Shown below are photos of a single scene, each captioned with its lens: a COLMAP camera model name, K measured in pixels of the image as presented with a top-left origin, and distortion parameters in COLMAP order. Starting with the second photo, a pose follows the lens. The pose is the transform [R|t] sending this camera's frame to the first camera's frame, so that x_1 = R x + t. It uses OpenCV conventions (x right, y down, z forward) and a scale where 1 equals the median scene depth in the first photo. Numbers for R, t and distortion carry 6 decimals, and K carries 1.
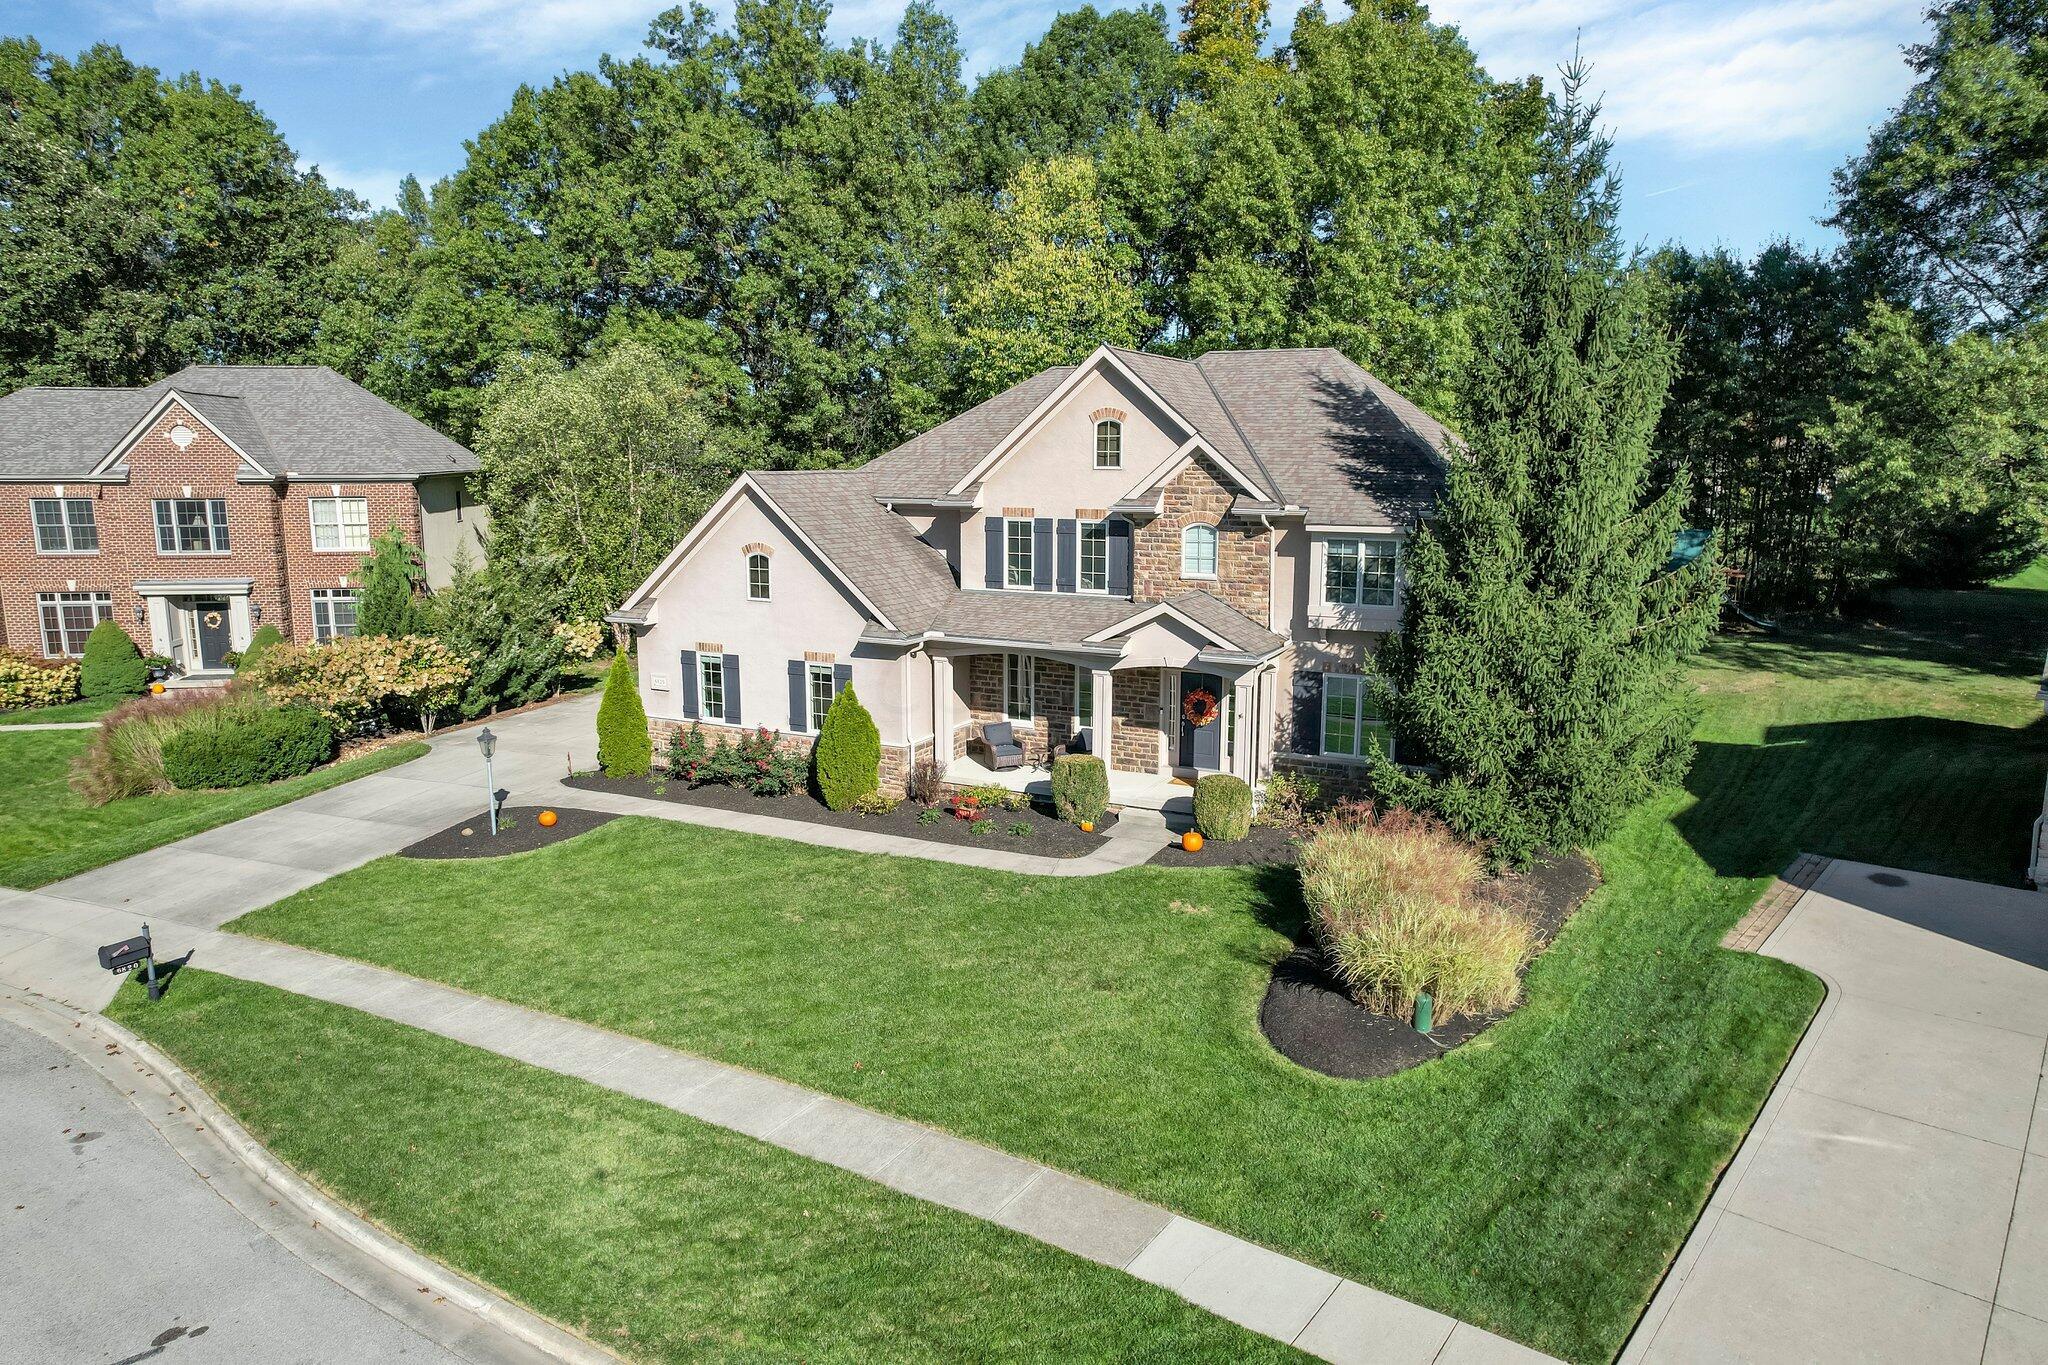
lens RADIAL K [[1305.6, 0, 1024.0], [0, 1305.6, 682.5], [0, 0, 1]] dist [-0.066693, 0.057294]
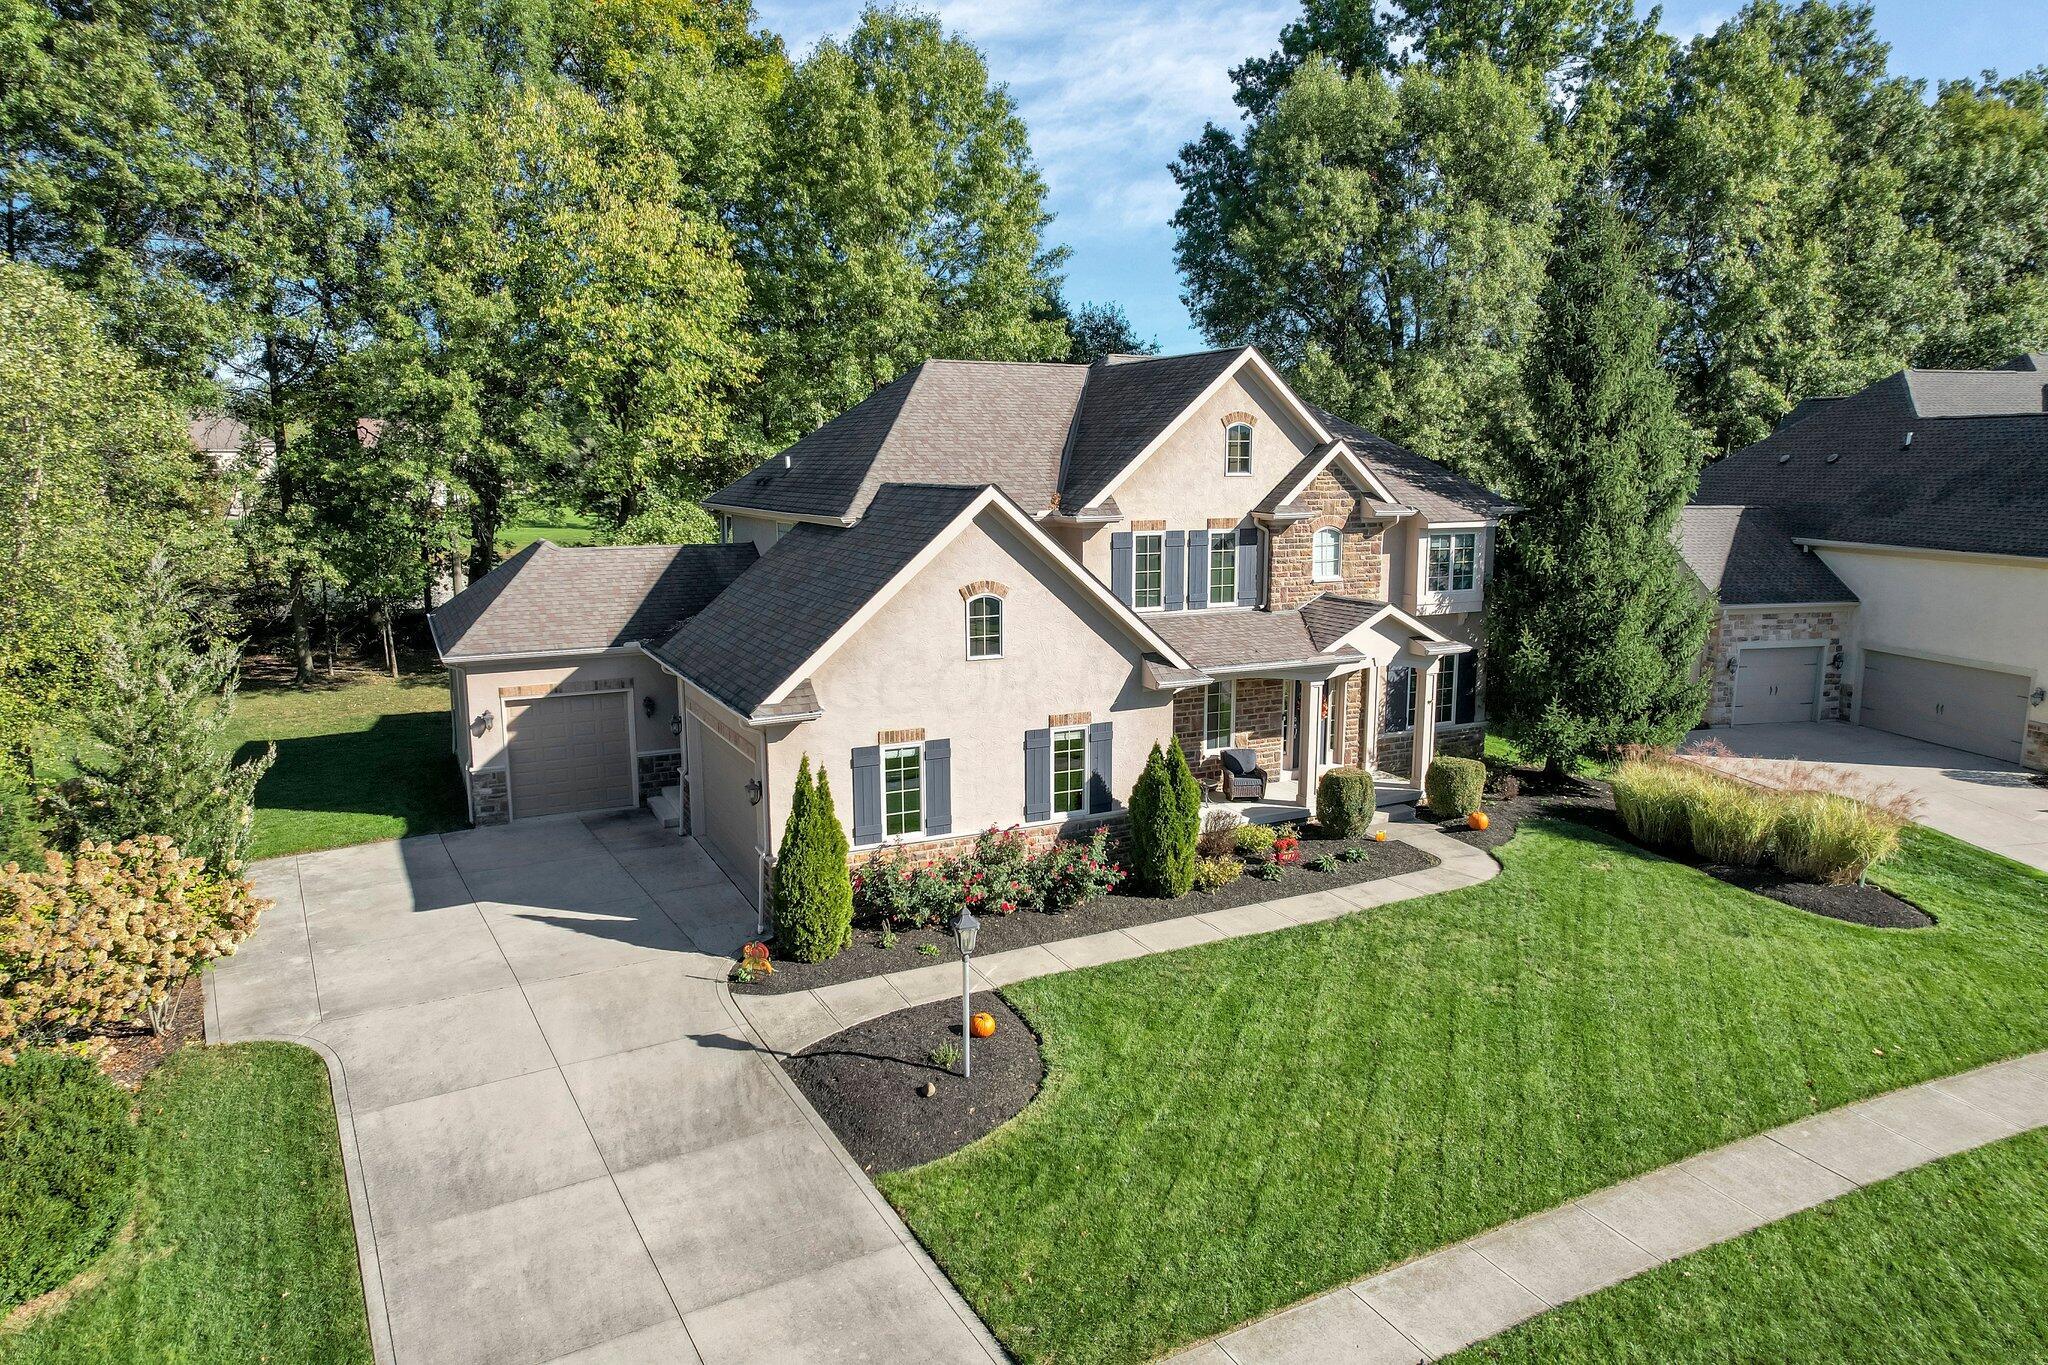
lens RADIAL K [[1305.6, 0, 1024.0], [0, 1305.6, 682.5], [0, 0, 1]] dist [-0.066693, 0.057294]
pose [[0.601988, -0.137293, 0.786614, -0.810216], [0.141817, 0.987830, 0.063881, -0.098090], [-0.785811, 0.073099, 0.614132, 0.553445]]
